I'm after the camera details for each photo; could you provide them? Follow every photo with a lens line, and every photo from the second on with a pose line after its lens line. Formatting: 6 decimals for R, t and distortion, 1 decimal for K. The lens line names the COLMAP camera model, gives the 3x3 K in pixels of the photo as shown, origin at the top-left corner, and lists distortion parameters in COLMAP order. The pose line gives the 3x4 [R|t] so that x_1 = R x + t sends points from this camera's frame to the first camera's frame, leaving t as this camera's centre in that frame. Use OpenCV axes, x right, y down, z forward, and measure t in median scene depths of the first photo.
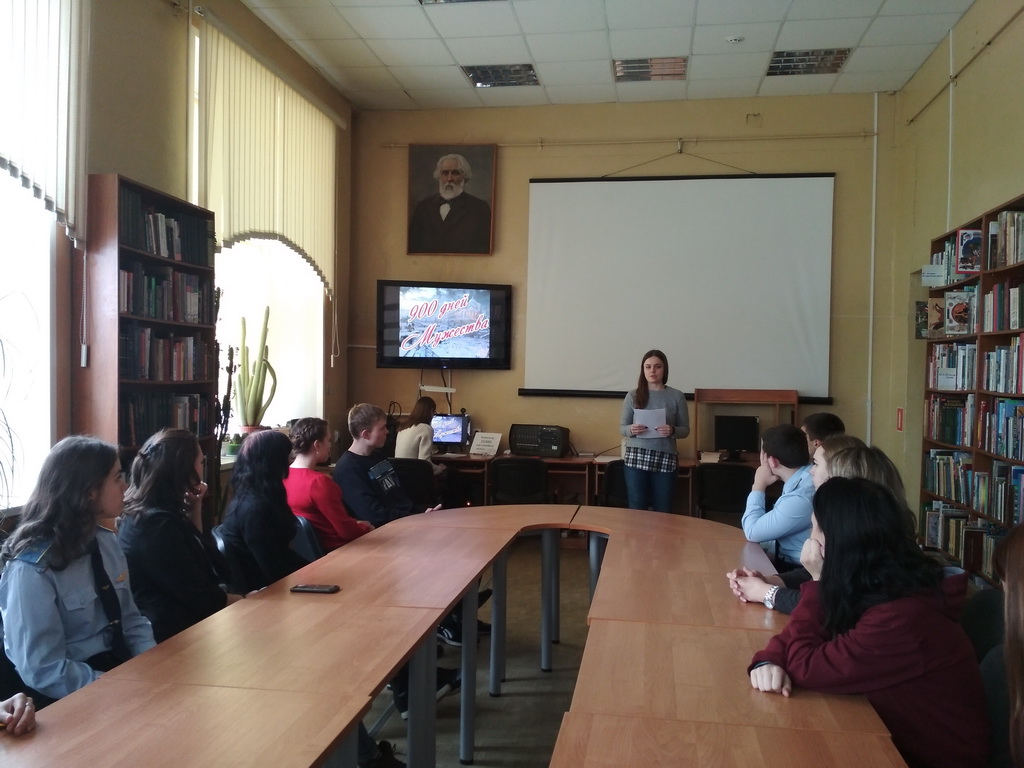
lens RADIAL K [[923.1, 0, 512.0], [0, 923.1, 384.0], [0, 0, 1]] dist [0.066222, -0.190333]
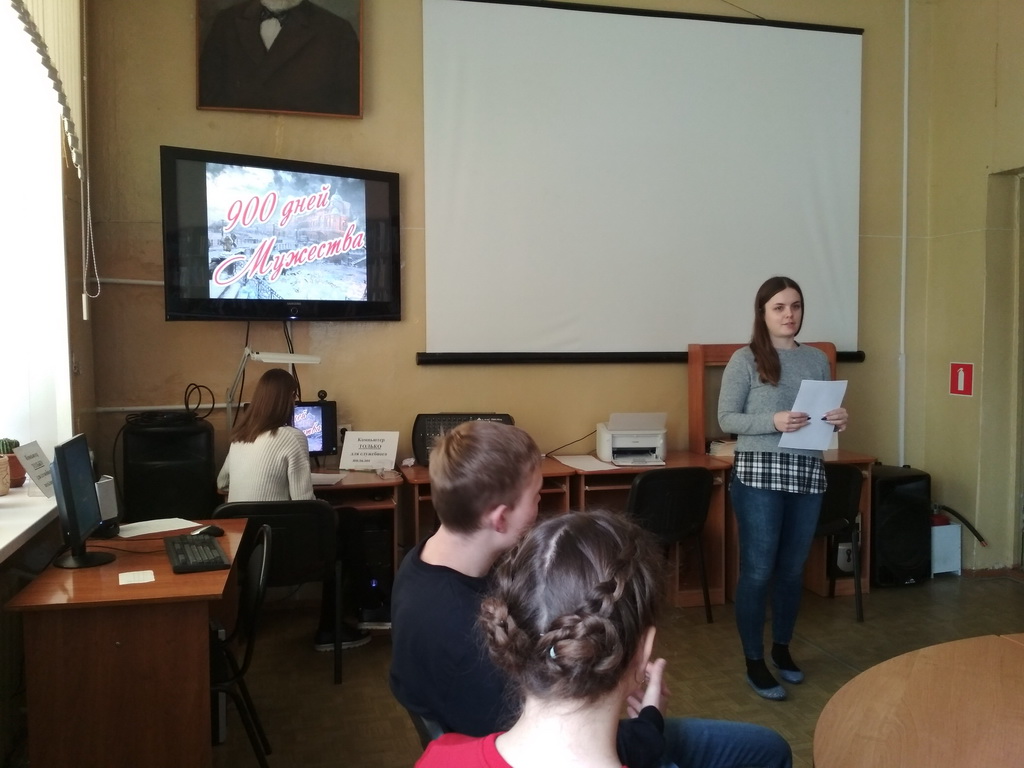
lens RADIAL K [[923.1, 0, 512.0], [0, 923.1, 384.0], [0, 0, 1]] dist [0.066222, -0.190333]
pose [[0.911132, -0.044858, 0.409666, -0.181969], [0.026771, 0.998401, 0.049782, -0.002775], [-0.411244, -0.034391, 0.910876, 0.447776]]
